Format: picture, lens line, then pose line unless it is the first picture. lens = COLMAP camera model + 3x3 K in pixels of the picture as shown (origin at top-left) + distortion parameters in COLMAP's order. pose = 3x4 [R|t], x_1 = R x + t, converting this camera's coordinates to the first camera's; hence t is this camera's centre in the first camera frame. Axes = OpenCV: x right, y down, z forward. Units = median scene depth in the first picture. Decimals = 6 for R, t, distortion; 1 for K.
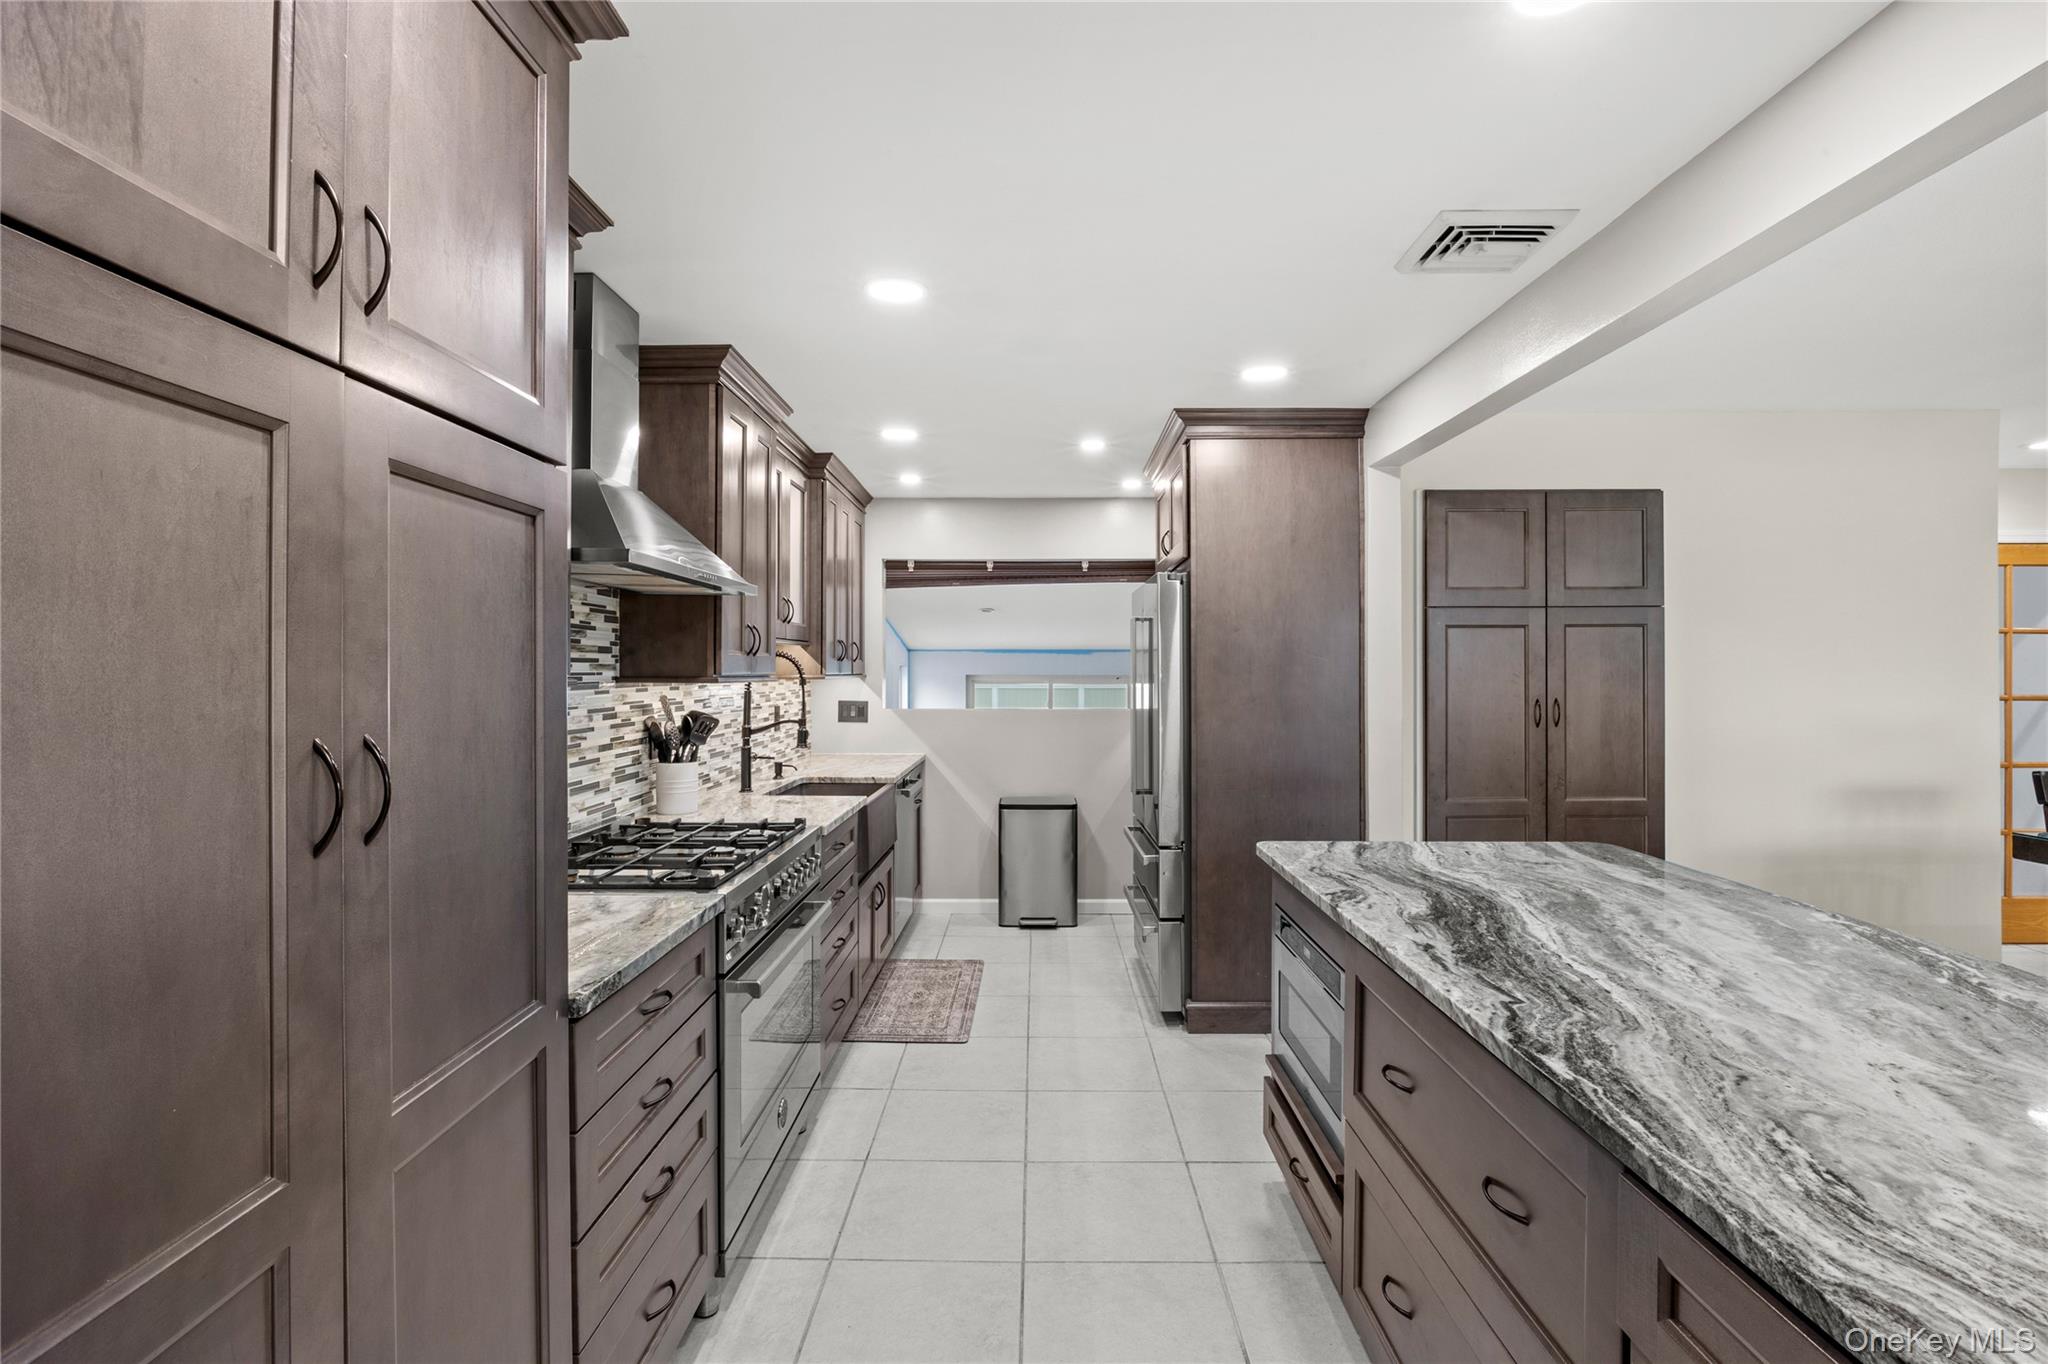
lens RADIAL K [[940.3, 0, 1021.3], [0, 940.3, 671.3], [0, 0, 1]] dist [-0.011108, 0.000364]
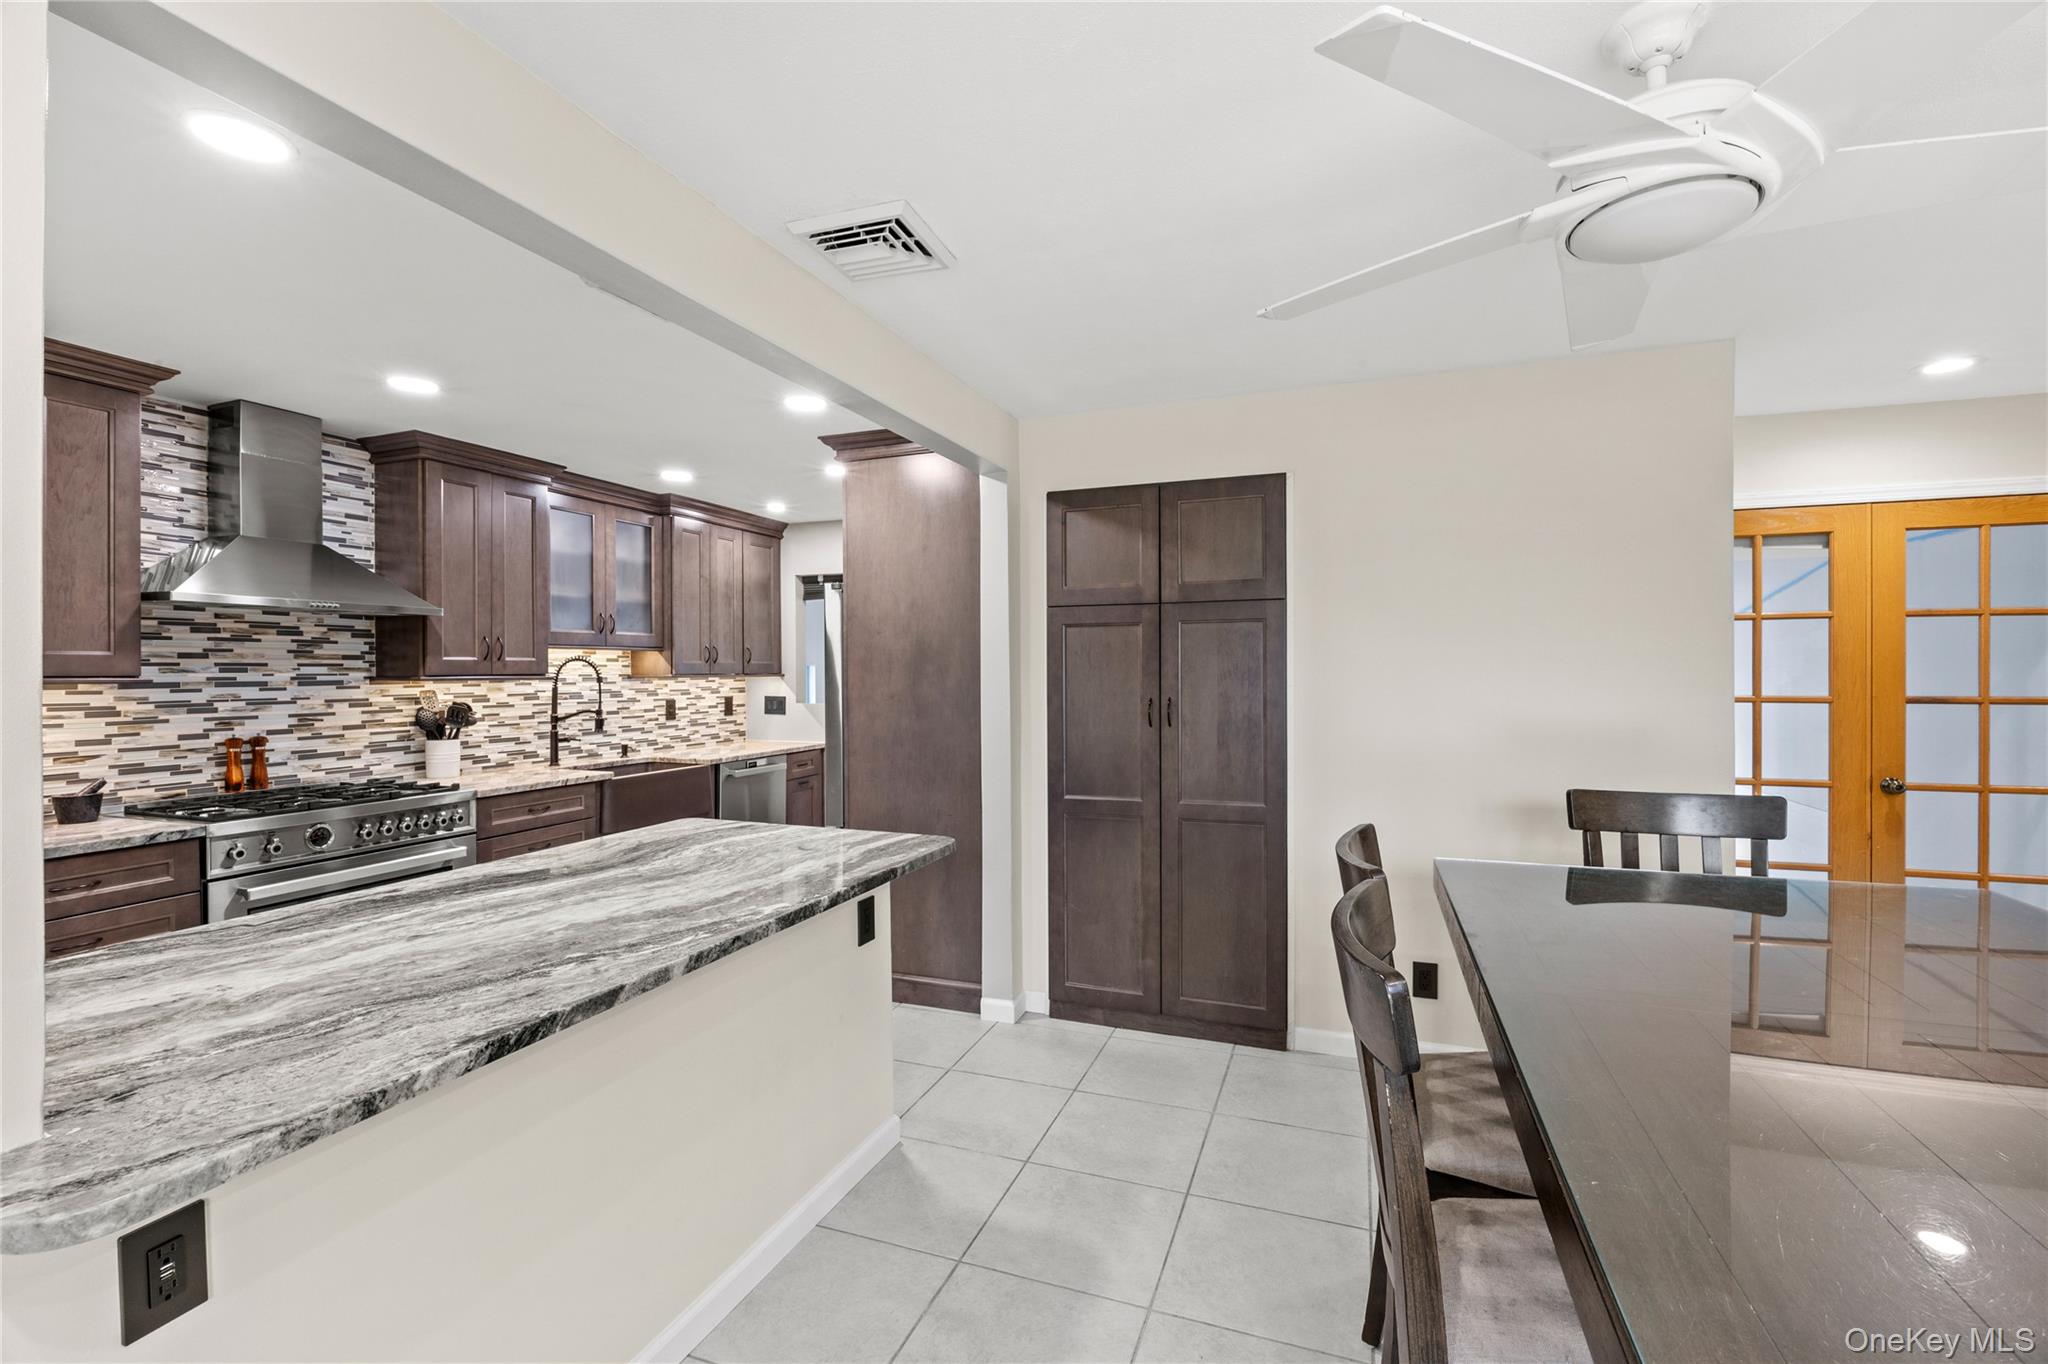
lens RADIAL K [[888.2, 0, 1020.5], [0, 888.2, 675.7], [0, 0, 1]] dist [-0.014267, -0.000113]
pose [[0.939816, -0.001896, -0.341676, 0.917017], [0.004054, 0.999976, 0.005601, 0.000929], [0.341657, -0.006649, 0.939801, 0.102751]]
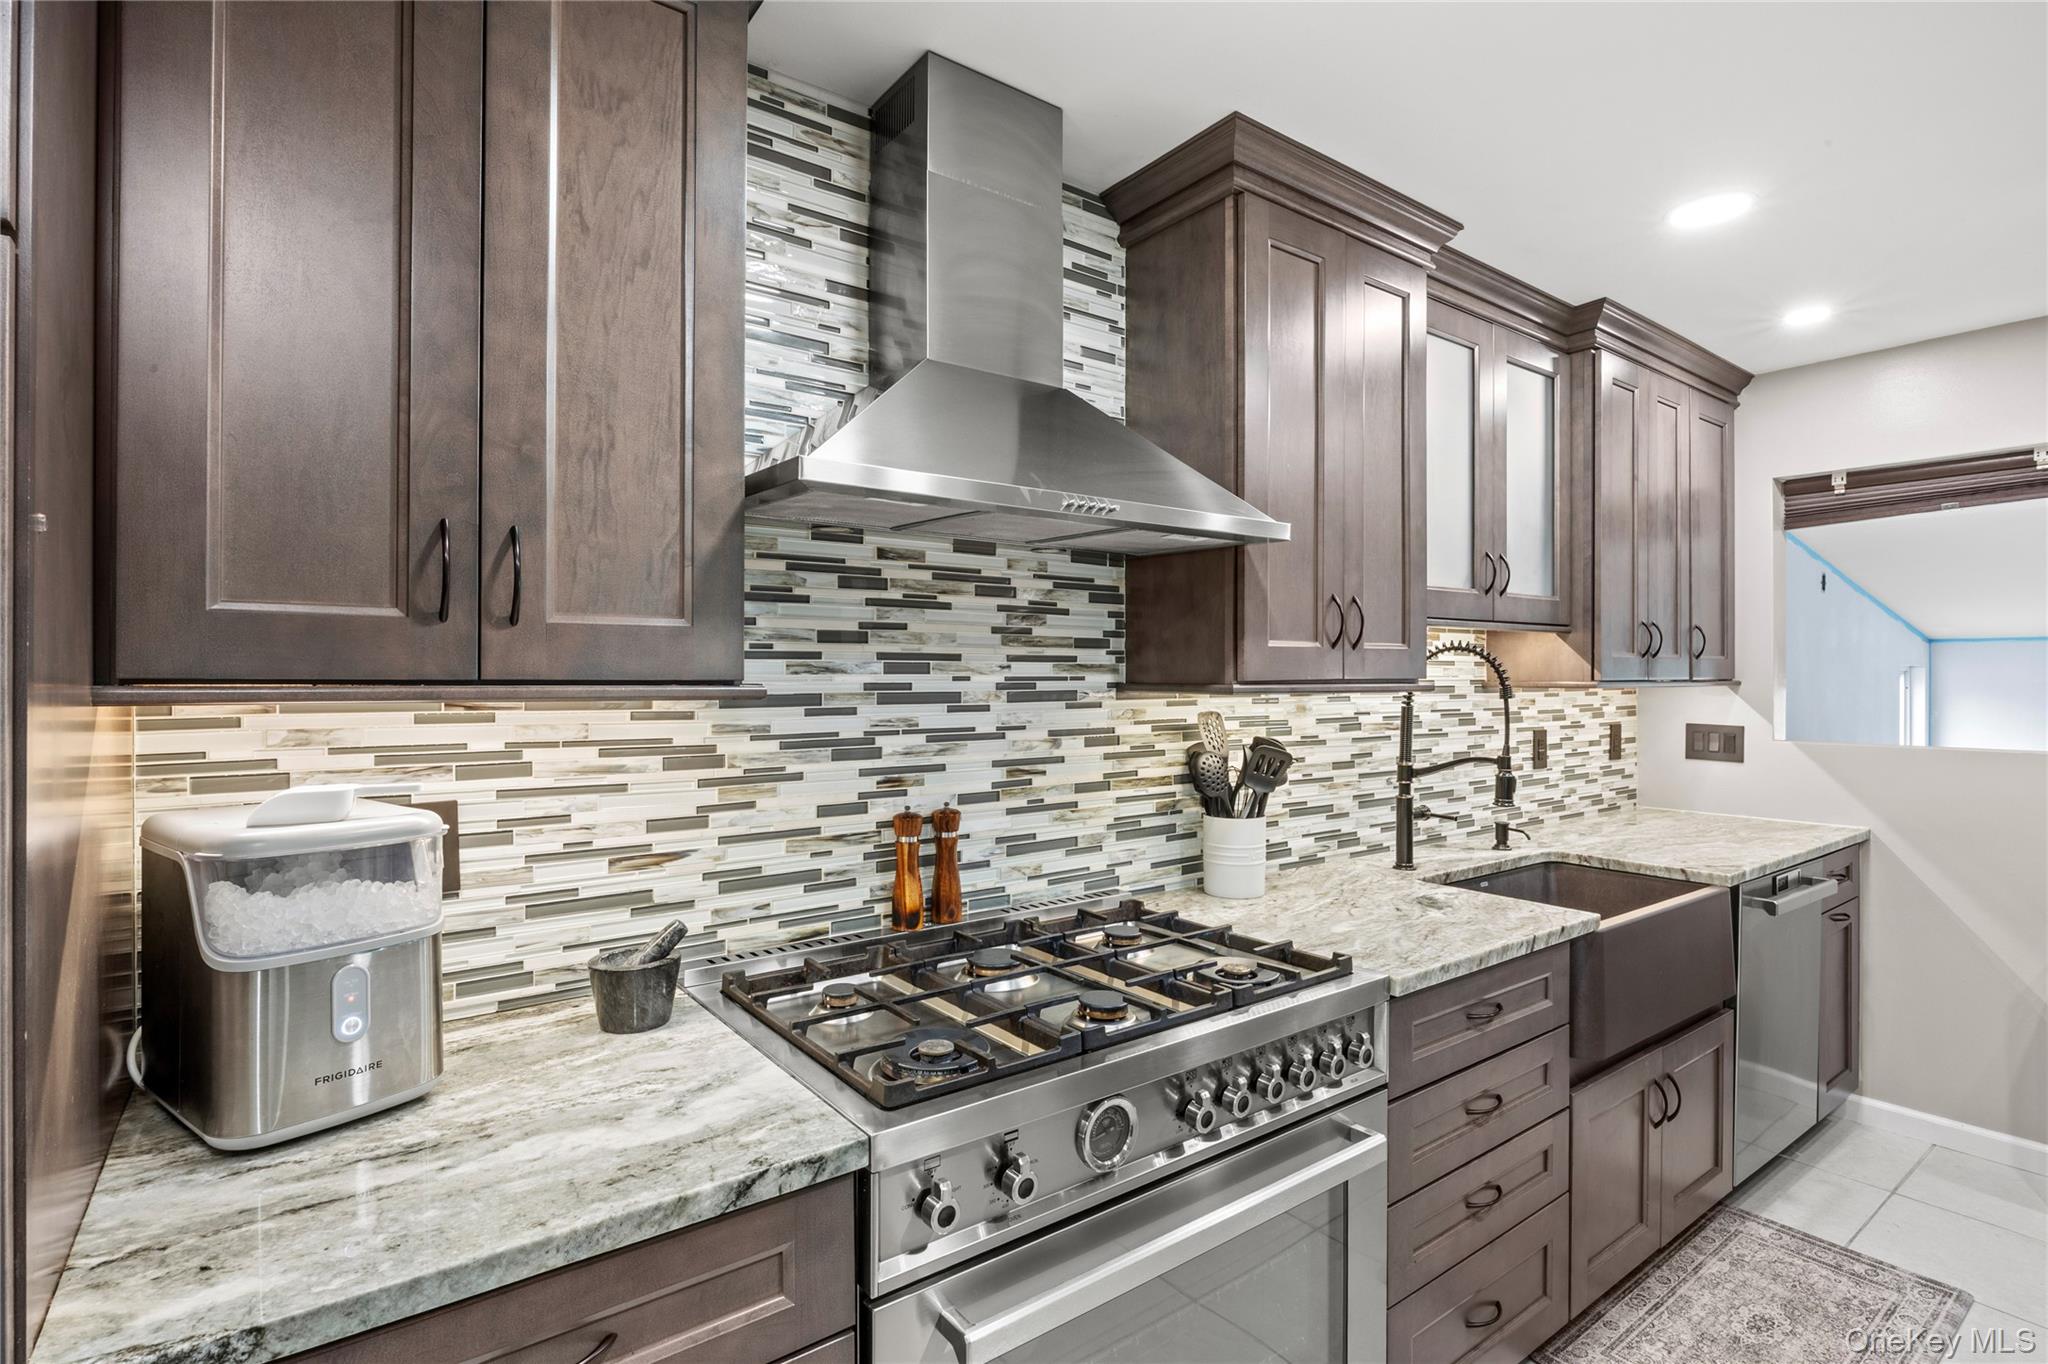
lens RADIAL K [[982.4, 0, 1023.0], [0, 982.4, 677.0], [0, 0, 1]] dist [-0.007722, 0.000143]
pose [[0.604903, -0.000005, -0.796299, 0.091324], [0.000641, 1.000000, 0.000481, 0.001108], [0.796299, -0.000801, 0.604903, 0.516104]]
